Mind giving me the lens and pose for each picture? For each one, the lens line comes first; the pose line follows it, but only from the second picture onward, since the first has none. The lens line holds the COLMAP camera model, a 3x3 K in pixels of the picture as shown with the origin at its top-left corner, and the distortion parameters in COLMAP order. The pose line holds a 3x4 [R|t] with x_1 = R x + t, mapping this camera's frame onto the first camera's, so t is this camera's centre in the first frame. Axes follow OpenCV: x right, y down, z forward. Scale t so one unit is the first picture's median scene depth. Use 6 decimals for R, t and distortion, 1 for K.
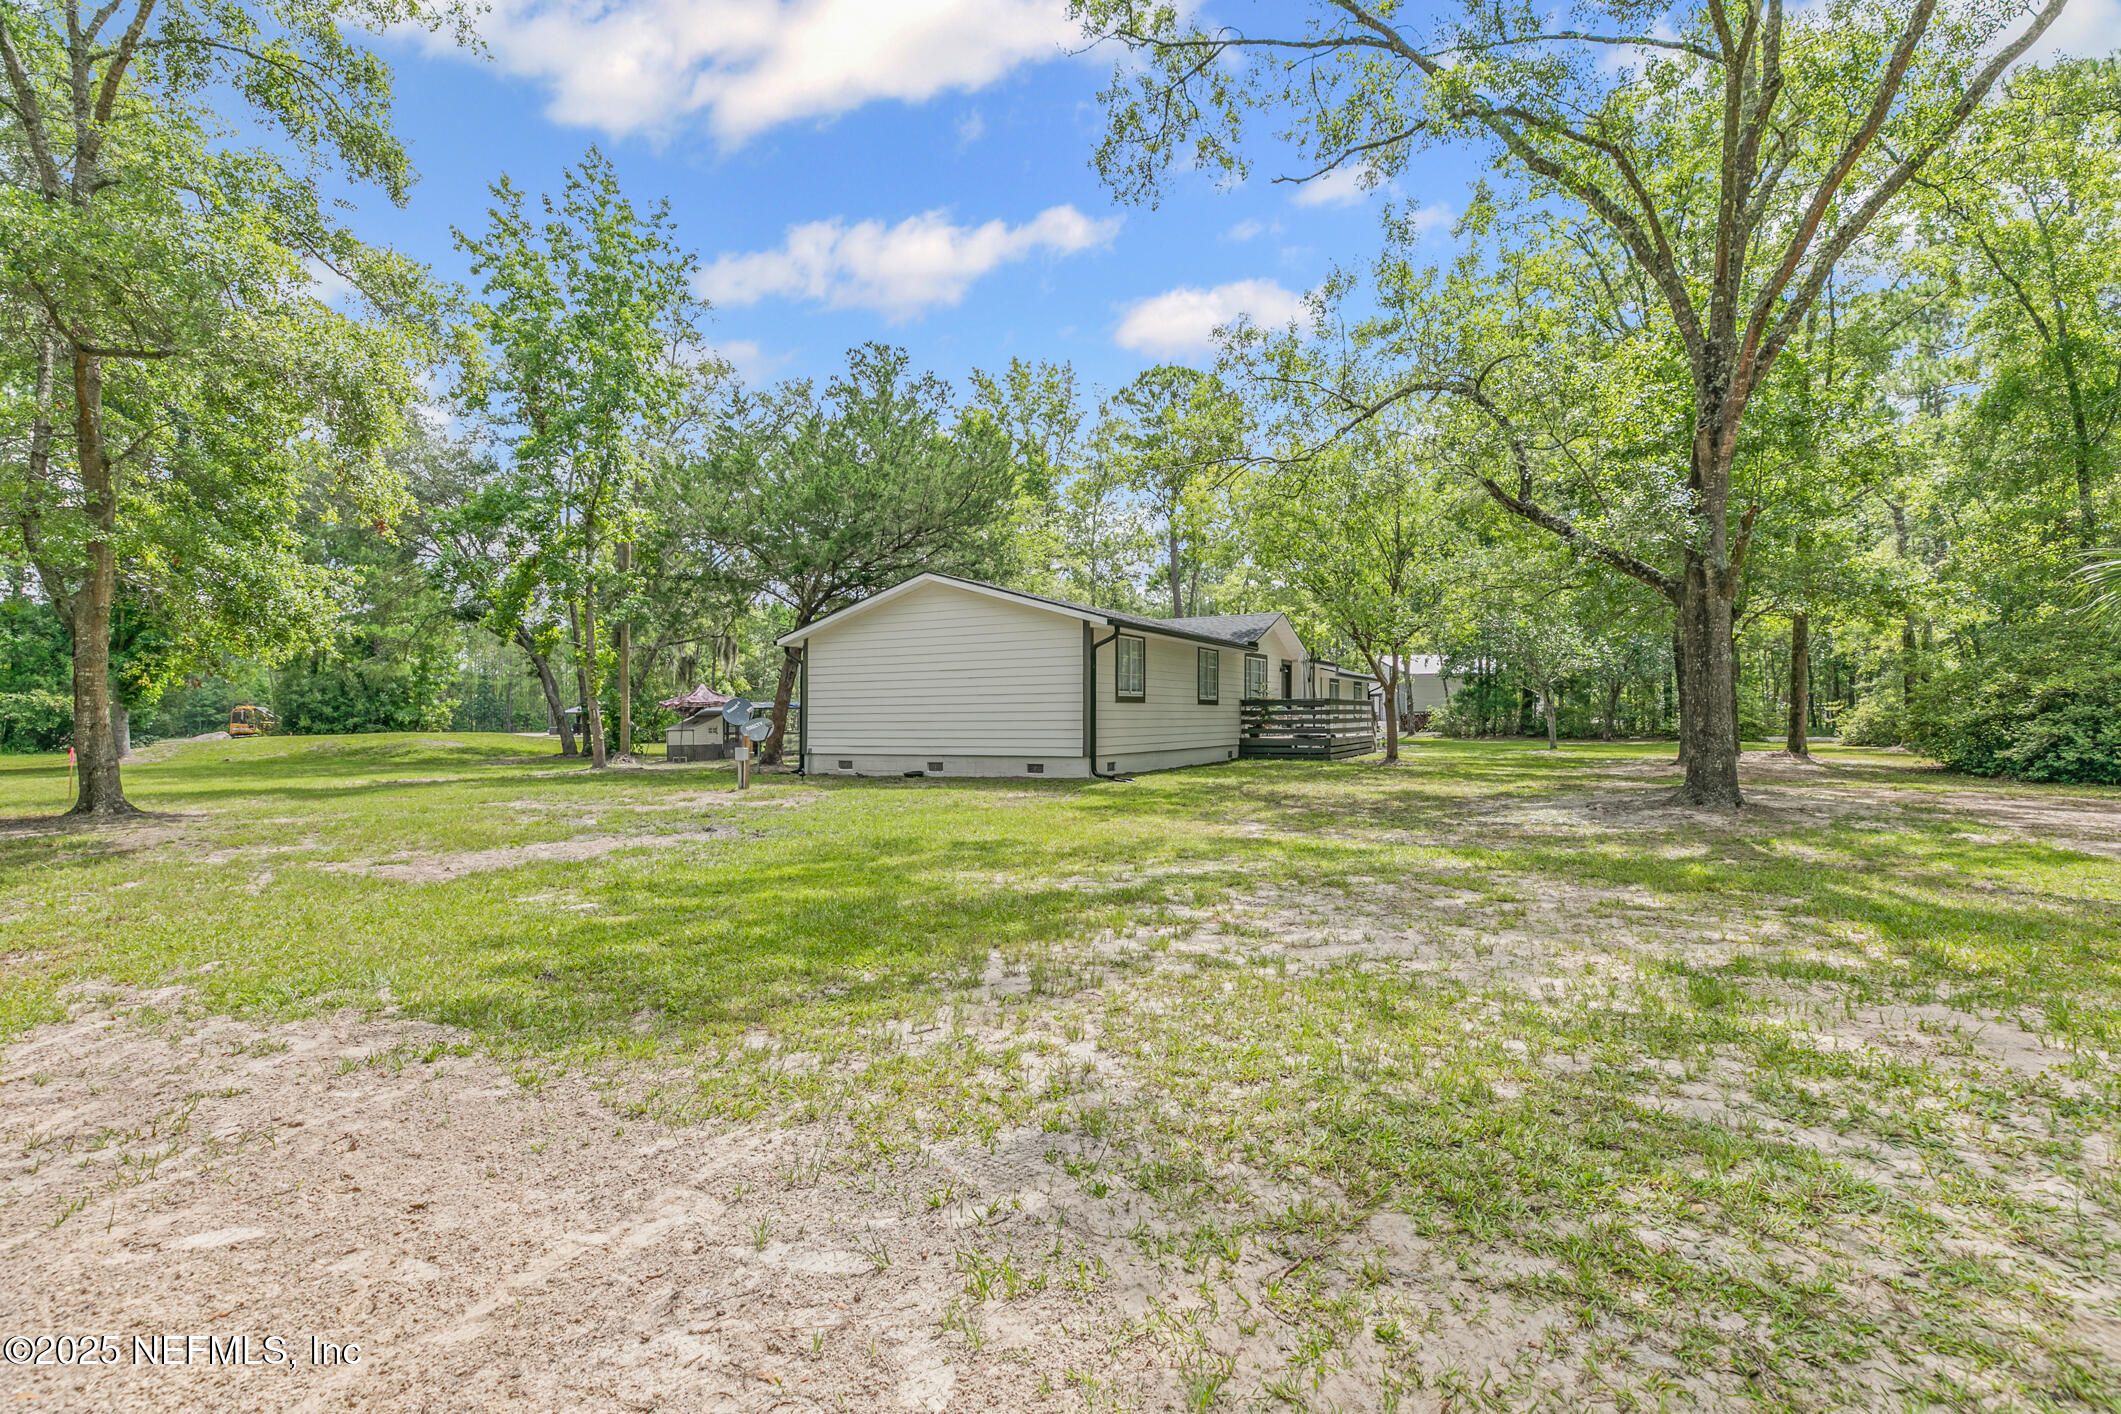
lens RADIAL K [[988.4, 0, 1060.5], [0, 988.4, 707.0], [0, 0, 1]] dist [0.001325, 0.000861]
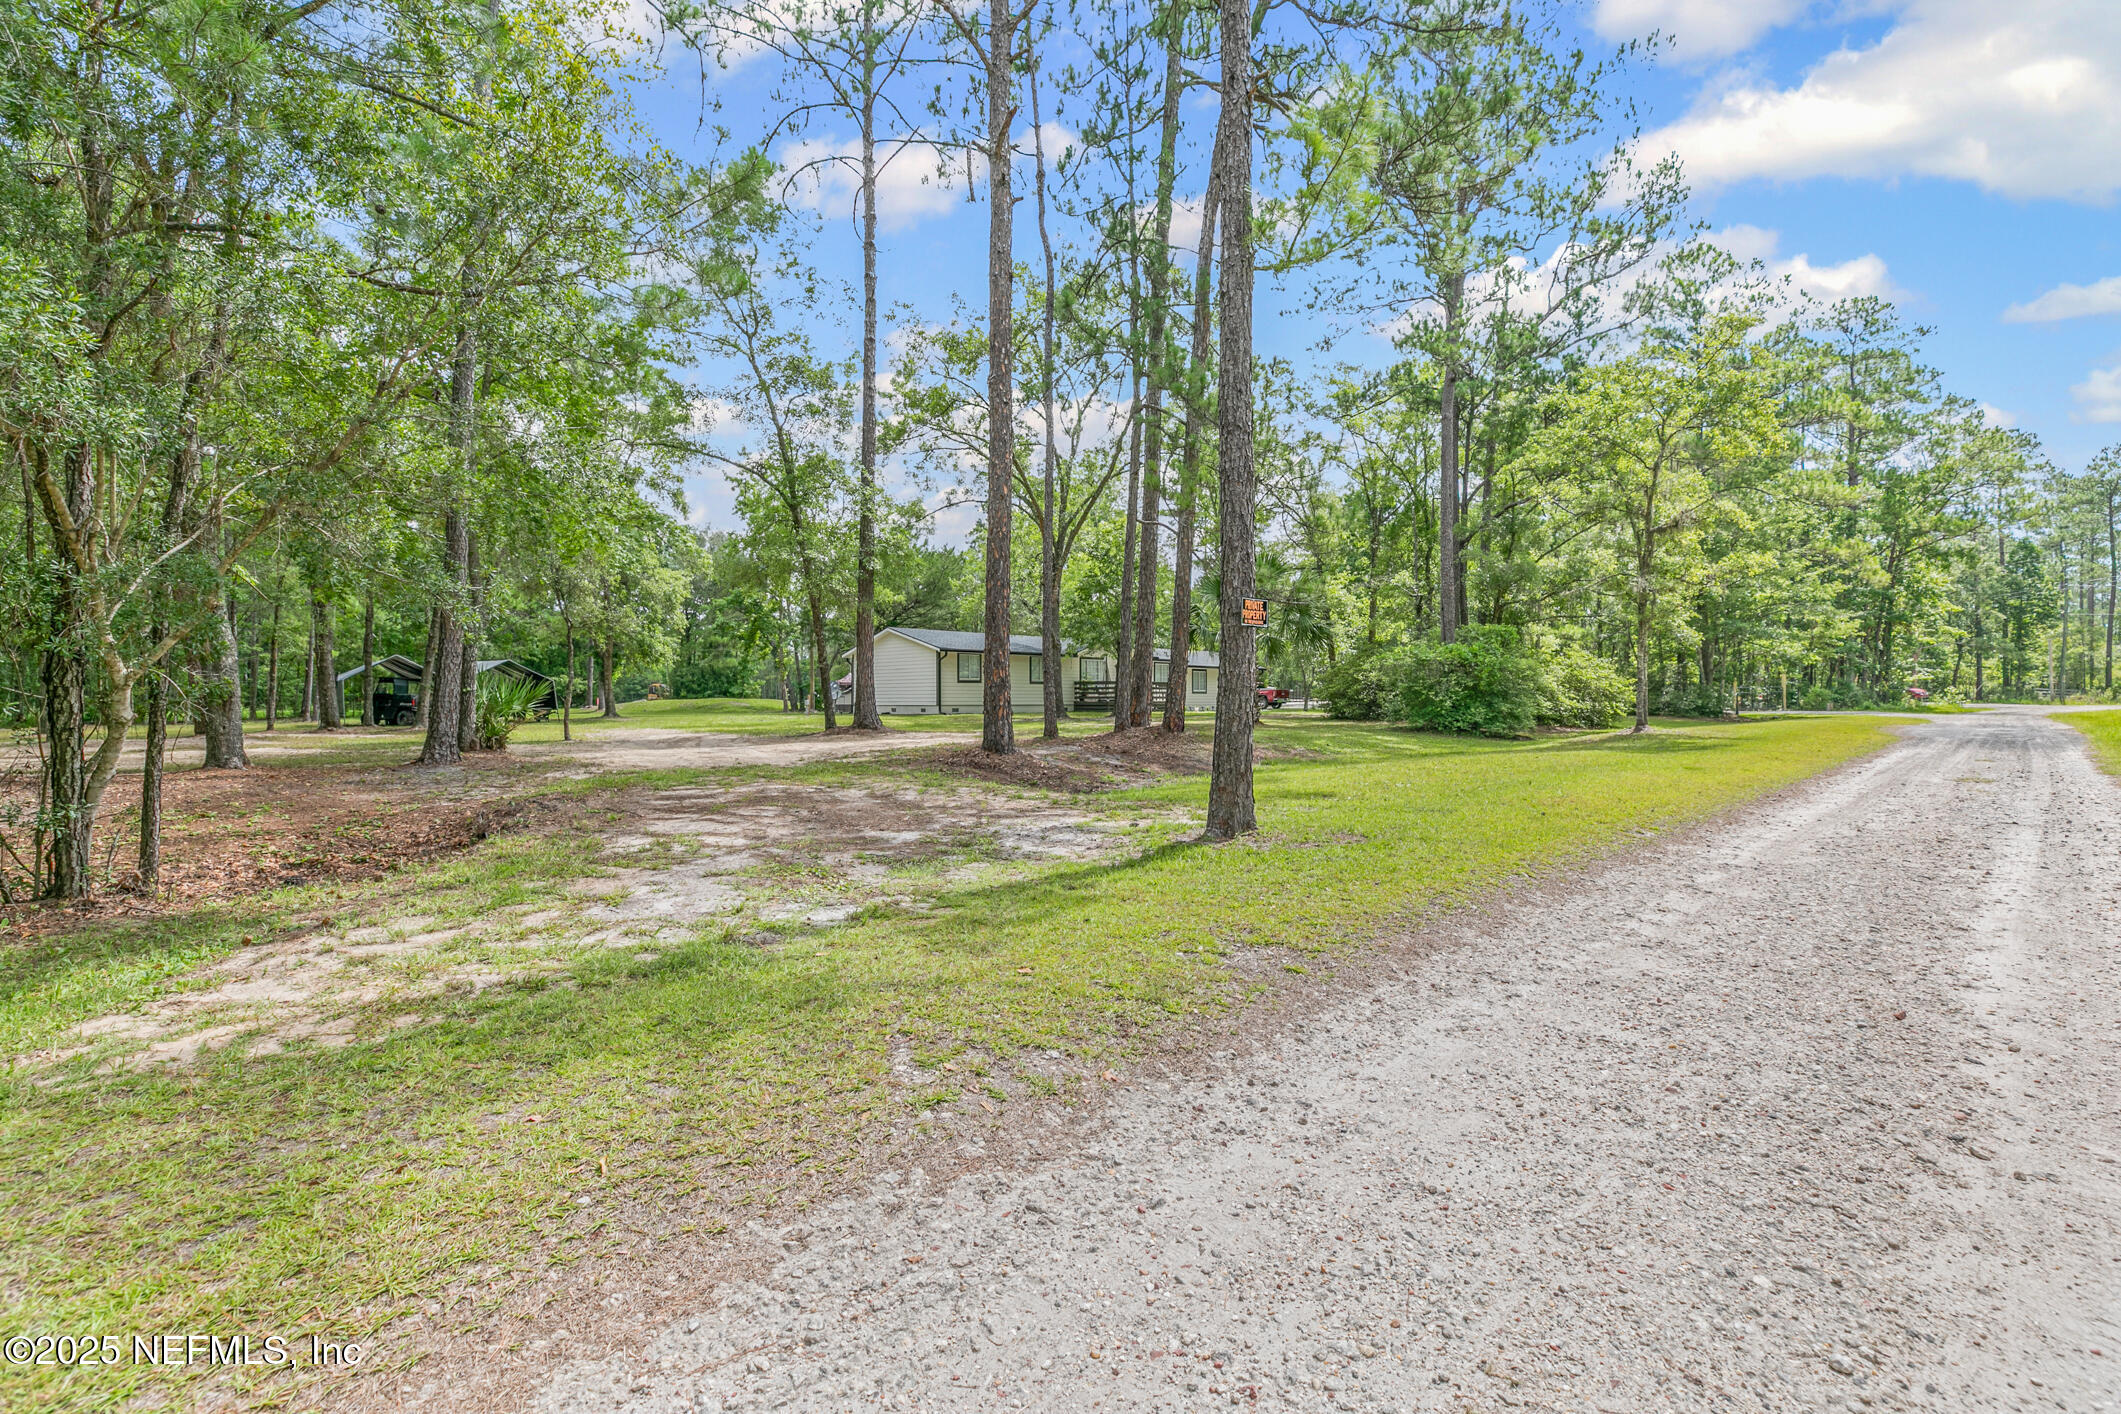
lens RADIAL K [[952.4, 0, 1060.5], [0, 952.4, 707.0], [0, 0, 1]] dist [0.001785, 0.000148]
pose [[0.957375, 0.008452, -0.288724, 0.709947], [-0.001845, 0.999730, 0.023148, 0.000292], [0.288842, -0.021629, 0.957132, -0.824379]]
